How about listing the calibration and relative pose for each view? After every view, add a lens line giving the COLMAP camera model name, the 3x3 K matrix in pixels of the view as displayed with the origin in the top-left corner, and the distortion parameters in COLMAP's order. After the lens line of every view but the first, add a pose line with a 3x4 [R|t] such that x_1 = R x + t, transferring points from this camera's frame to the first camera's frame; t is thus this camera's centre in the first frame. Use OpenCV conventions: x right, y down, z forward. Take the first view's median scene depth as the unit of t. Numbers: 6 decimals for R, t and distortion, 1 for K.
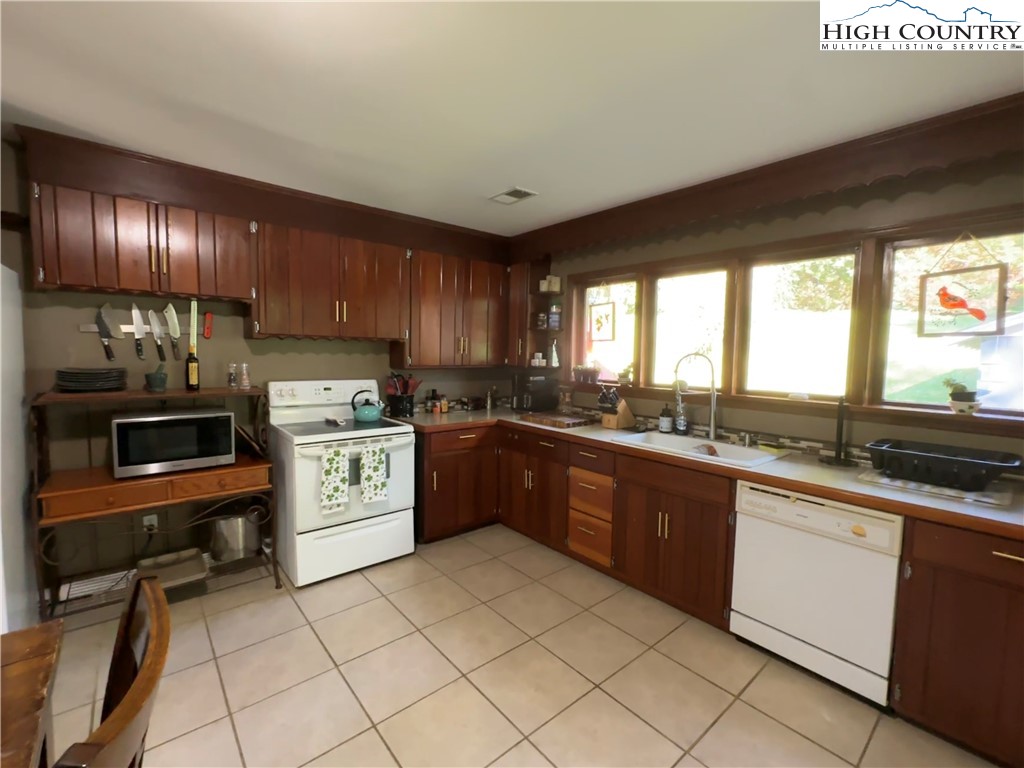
lens RADIAL K [[450.0, 0, 512.0], [0, 450.0, 384.0], [0, 0, 1]] dist [0.001057, -0.000051]
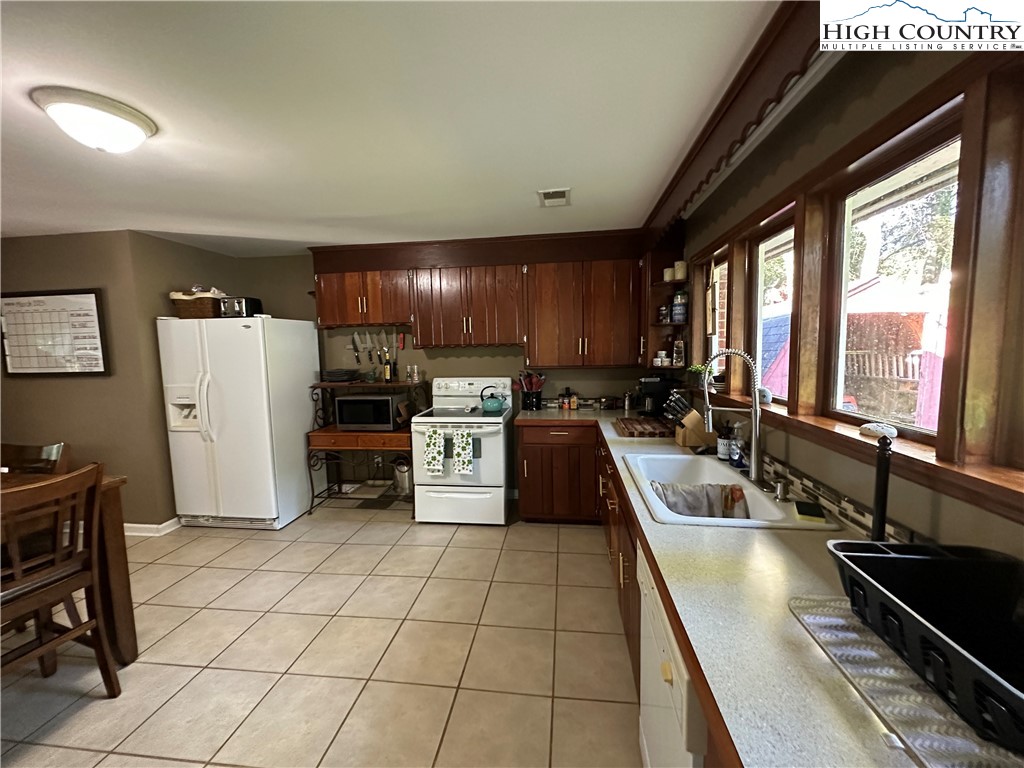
lens RADIAL K [[409.4, 0, 512.0], [0, 409.4, 384.0], [0, 0, 1]] dist [0.000300, -0.000039]
pose [[0.674115, 0.034288, -0.737830, 0.612489], [-0.020138, 0.999404, 0.028045, -0.027640], [0.738351, -0.004047, 0.674404, 0.309573]]
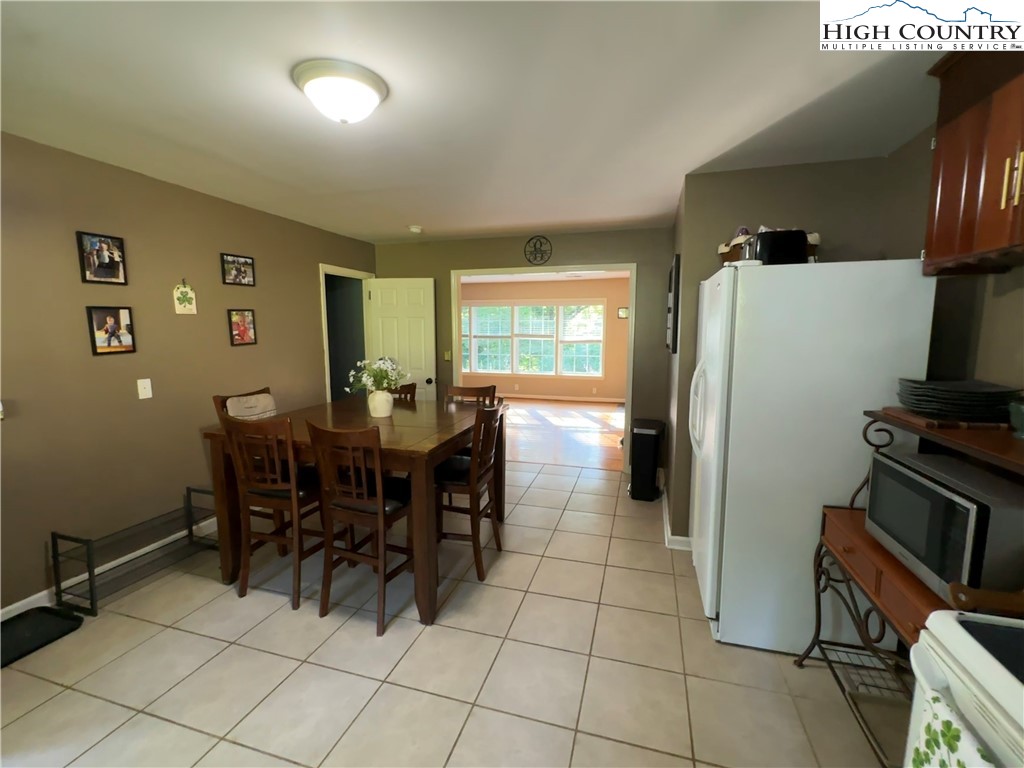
lens RADIAL K [[450.0, 0, 512.0], [0, 450.0, 384.0], [0, 0, 1]] dist [0.001057, -0.000051]
pose [[-0.836304, 0.046725, -0.546271, -0.020143], [-0.058976, 0.982914, 0.174361, -0.087017], [0.545085, 0.178035, -0.819260, 0.949656]]
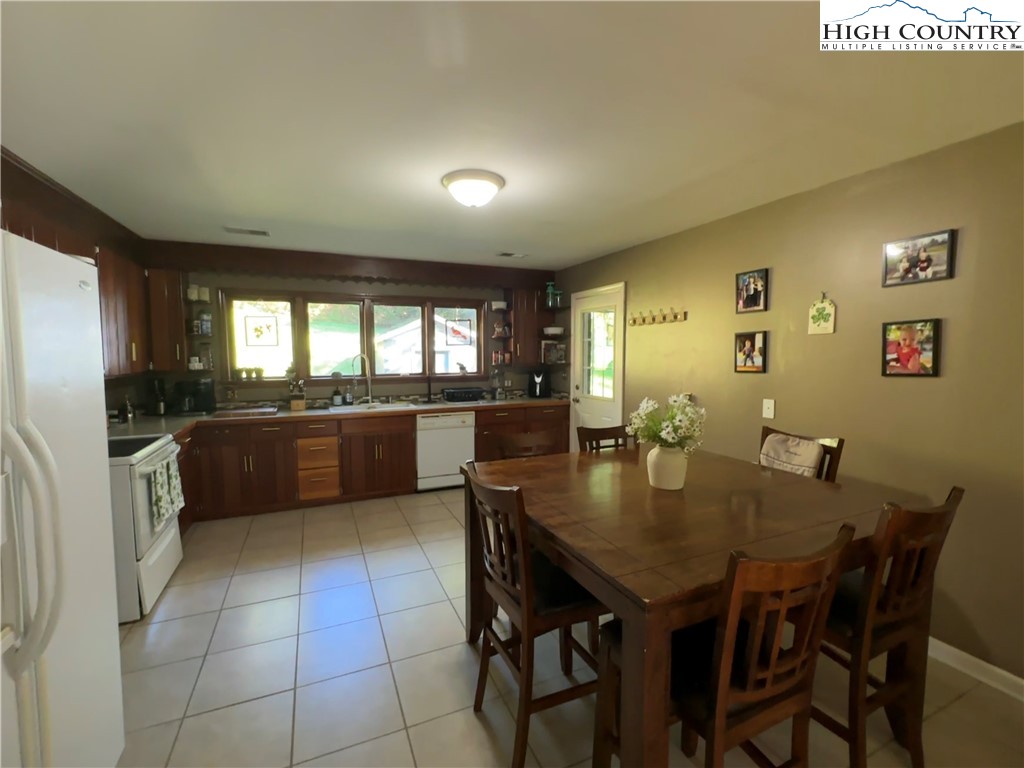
lens RADIAL K [[450.0, 0, 512.0], [0, 450.0, 384.0], [0, 0, 1]] dist [0.001057, -0.000051]
pose [[0.276562, -0.088251, 0.956935, -1.004786], [0.076919, 0.994612, 0.069496, -0.029603], [-0.957913, 0.054386, 0.281860, -0.014727]]
